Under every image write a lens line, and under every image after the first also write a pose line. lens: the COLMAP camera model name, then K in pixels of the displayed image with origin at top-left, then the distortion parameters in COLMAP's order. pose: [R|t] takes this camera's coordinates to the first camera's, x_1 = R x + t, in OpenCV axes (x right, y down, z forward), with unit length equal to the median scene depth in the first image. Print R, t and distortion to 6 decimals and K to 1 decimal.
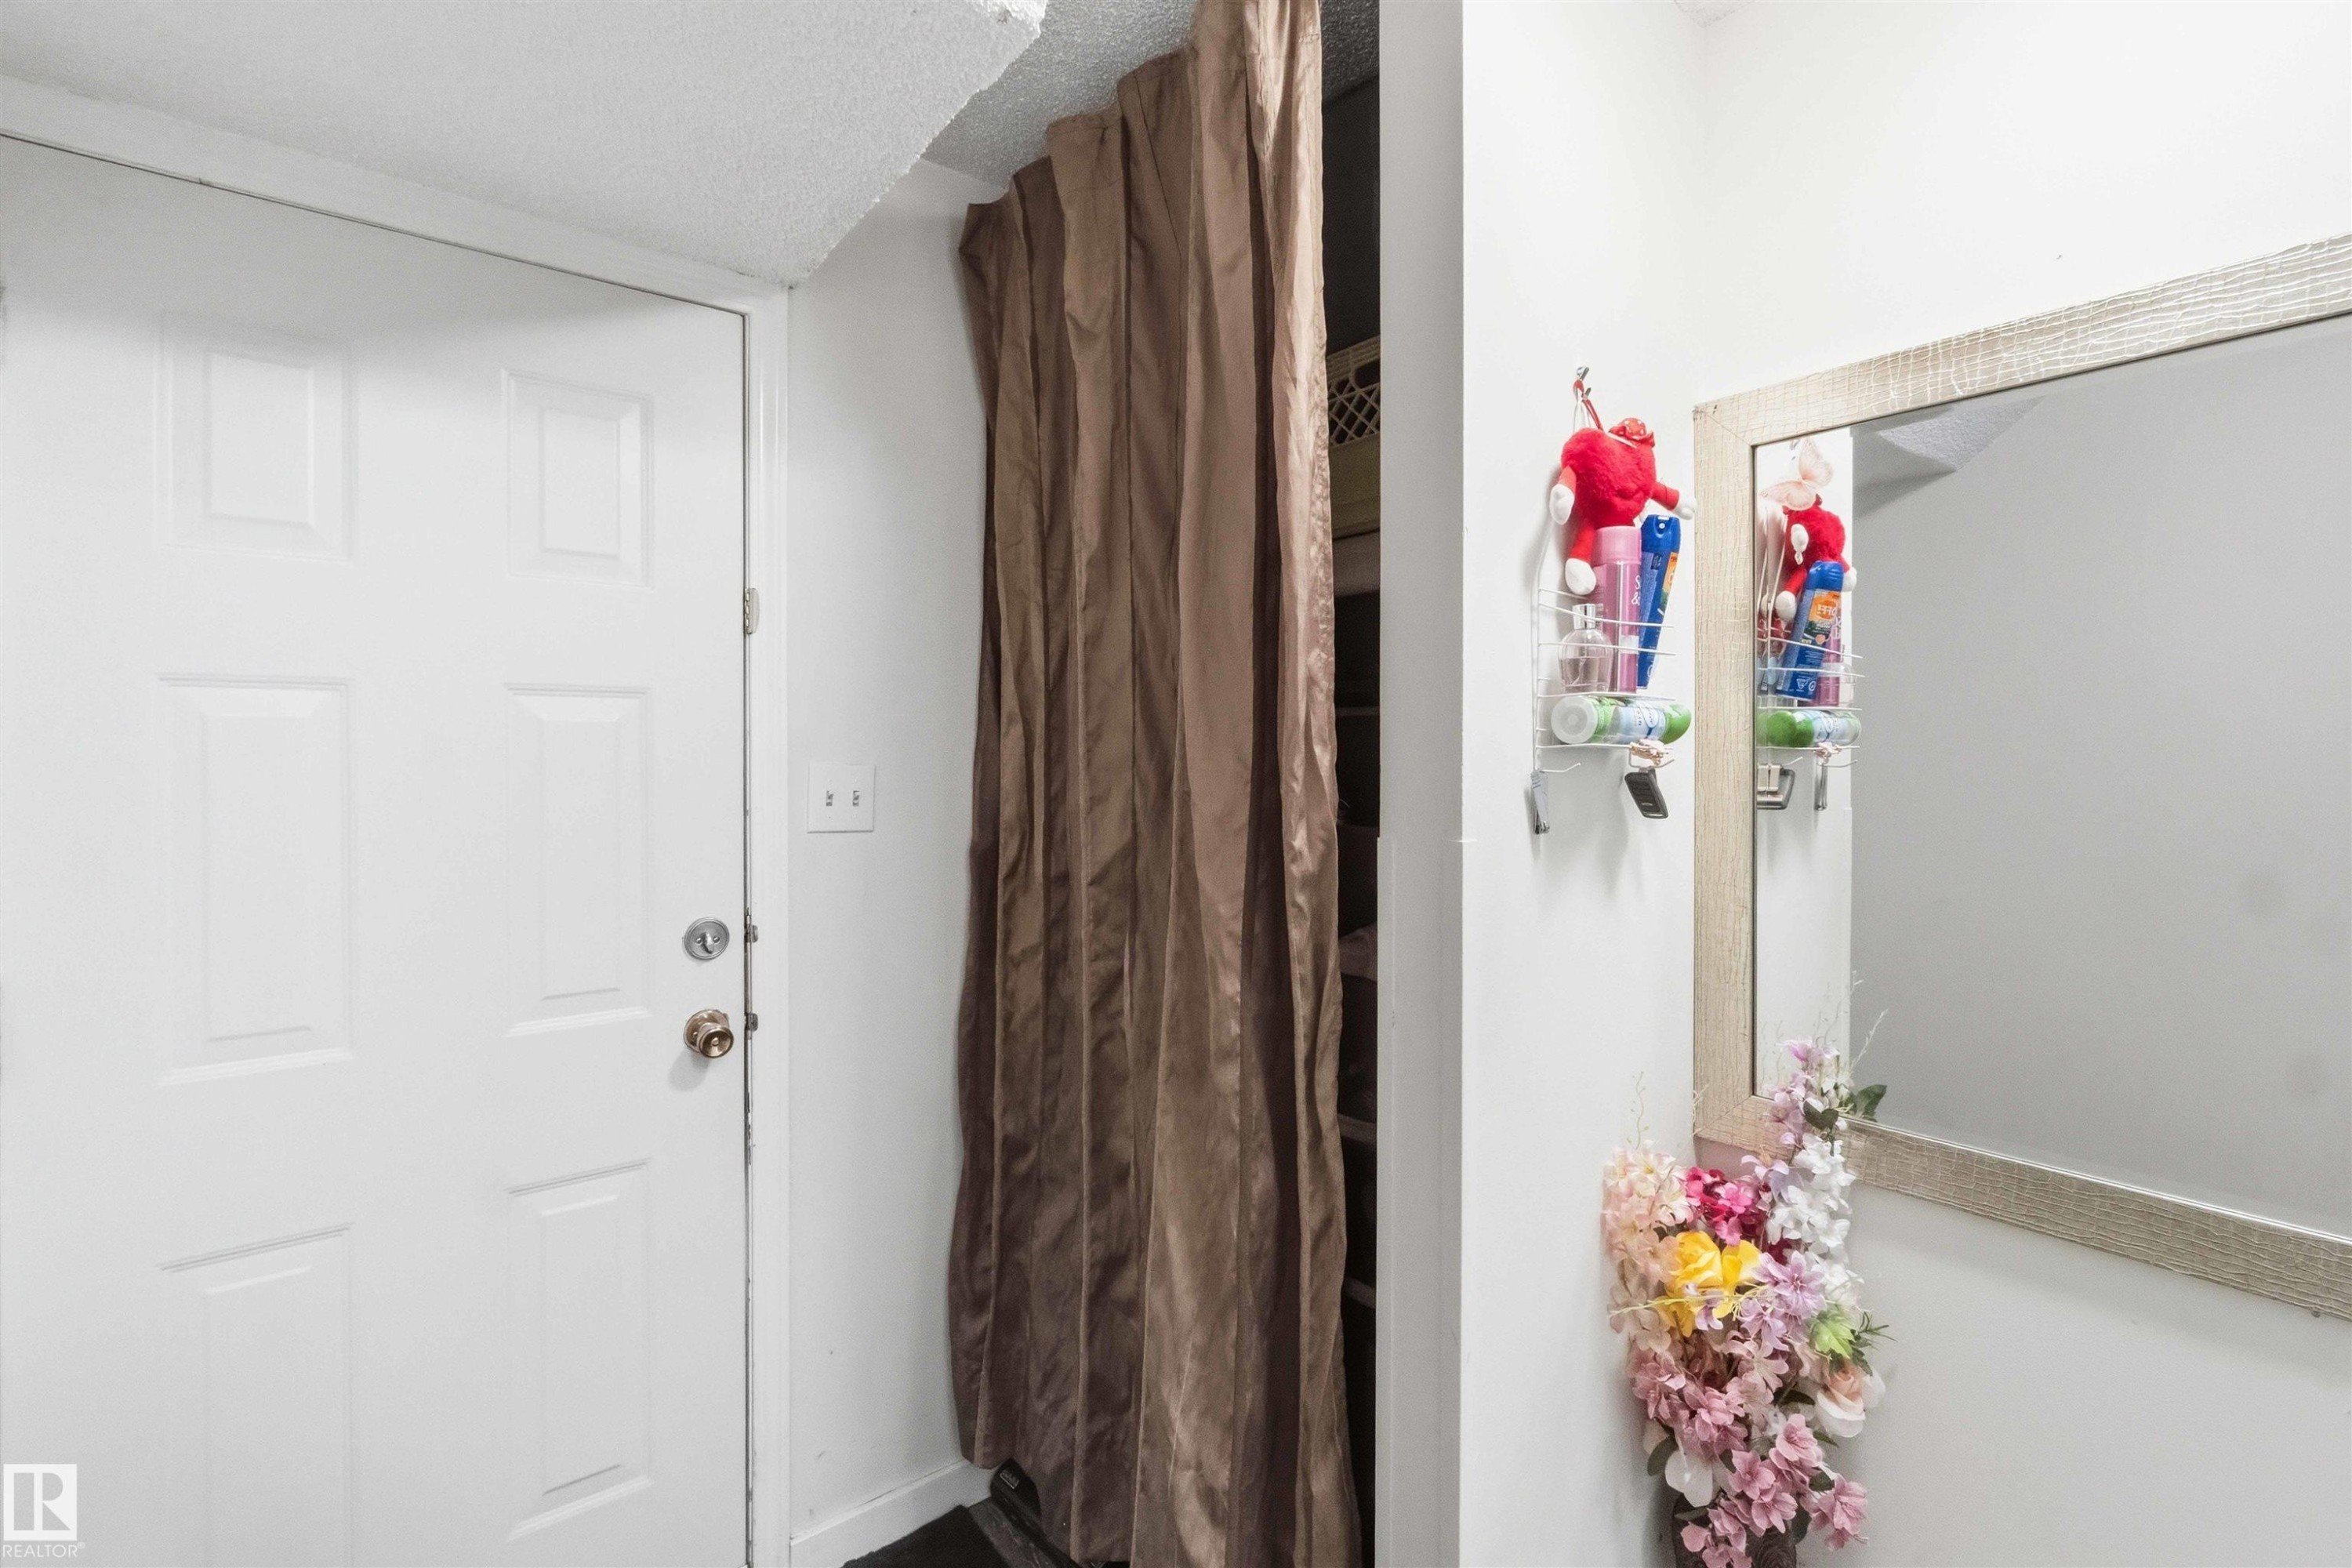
lens RADIAL K [[1039.3, 0, 1181.9], [0, 1039.3, 772.0], [0, 0, 1]] dist [-0.002228, 0.000306]
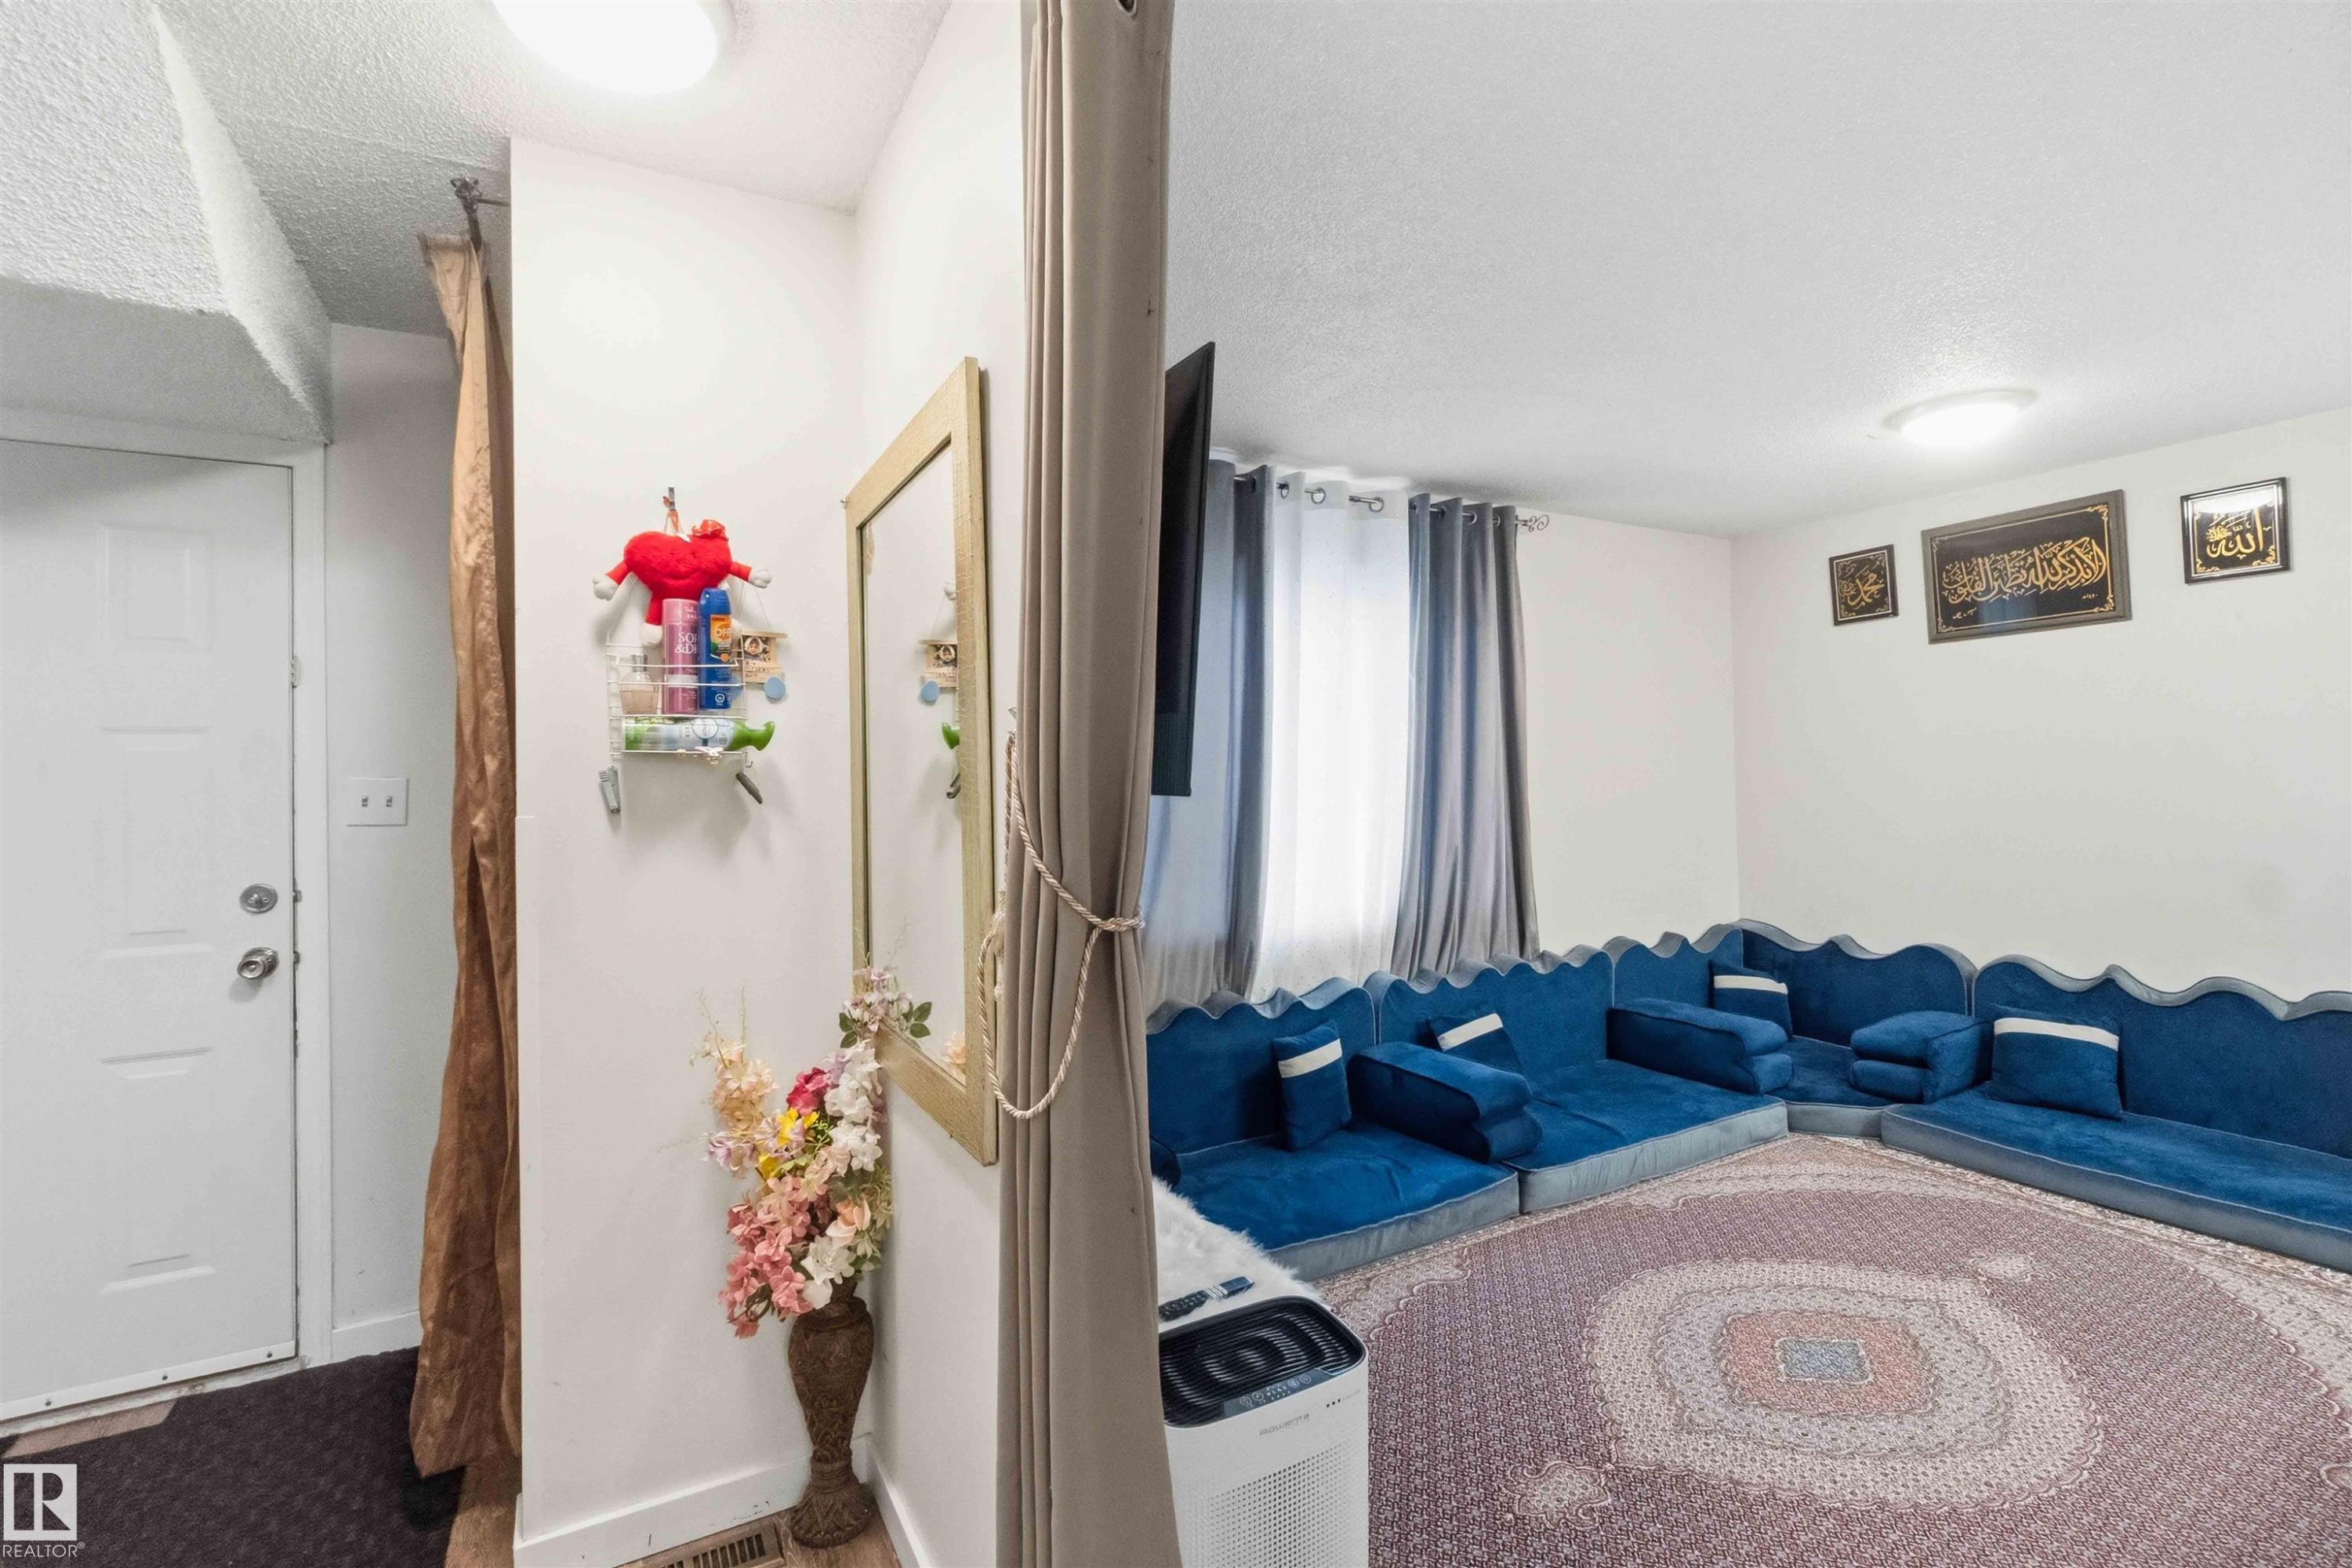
lens RADIAL K [[1039.3, 0, 1181.9], [0, 1039.3, 772.0], [0, 0, 1]] dist [-0.002228, 0.000306]
pose [[0.988140, -0.018724, -0.152412, 1.056759], [0.015753, 0.999662, -0.020679, 0.034766], [0.152748, 0.018033, 0.988101, -0.241981]]
